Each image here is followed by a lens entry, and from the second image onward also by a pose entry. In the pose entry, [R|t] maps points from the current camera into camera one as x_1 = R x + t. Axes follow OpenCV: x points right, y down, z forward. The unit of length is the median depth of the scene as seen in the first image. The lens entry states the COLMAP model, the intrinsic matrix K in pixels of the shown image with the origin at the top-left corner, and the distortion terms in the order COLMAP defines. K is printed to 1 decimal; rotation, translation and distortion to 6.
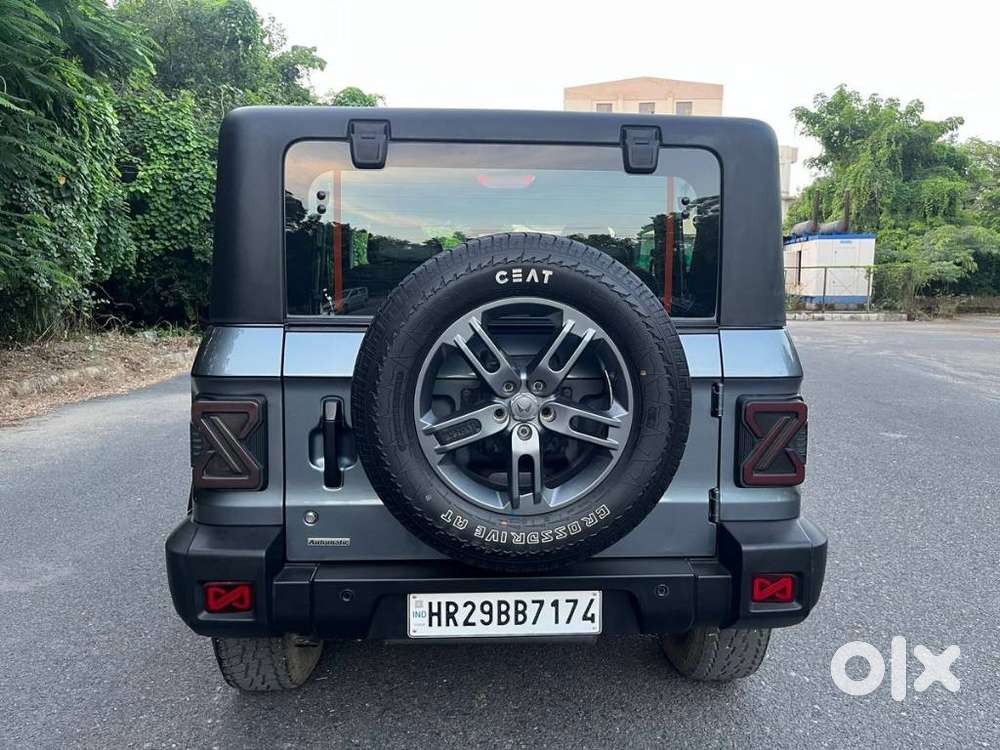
lens RADIAL K [[730.6, 0, 501.7], [0, 730.6, 340.5], [0, 0, 1]] dist [0.032391, -0.003985]
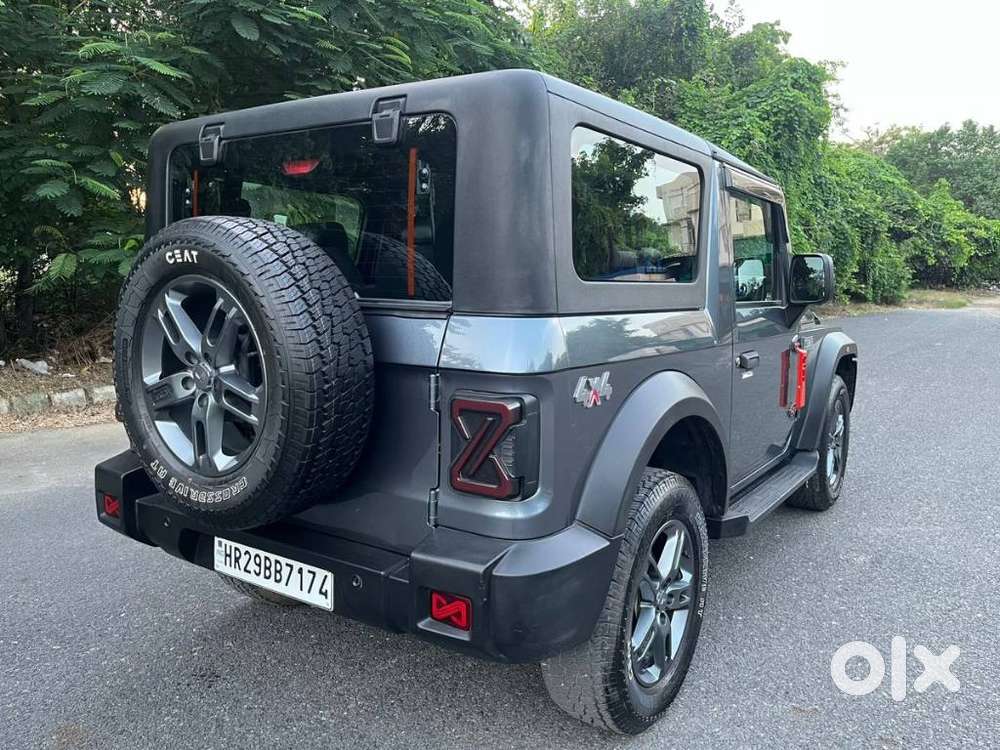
lens RADIAL K [[730.6, 0, 528.2], [0, 730.6, 341.6], [0, 0, 1]] dist [0.032391, -0.003985]
pose [[0.816844, 0.054446, -0.574284, 0.921914], [-0.041151, 0.998499, 0.036132, -0.018384], [0.575389, -0.005882, 0.817858, 0.333962]]
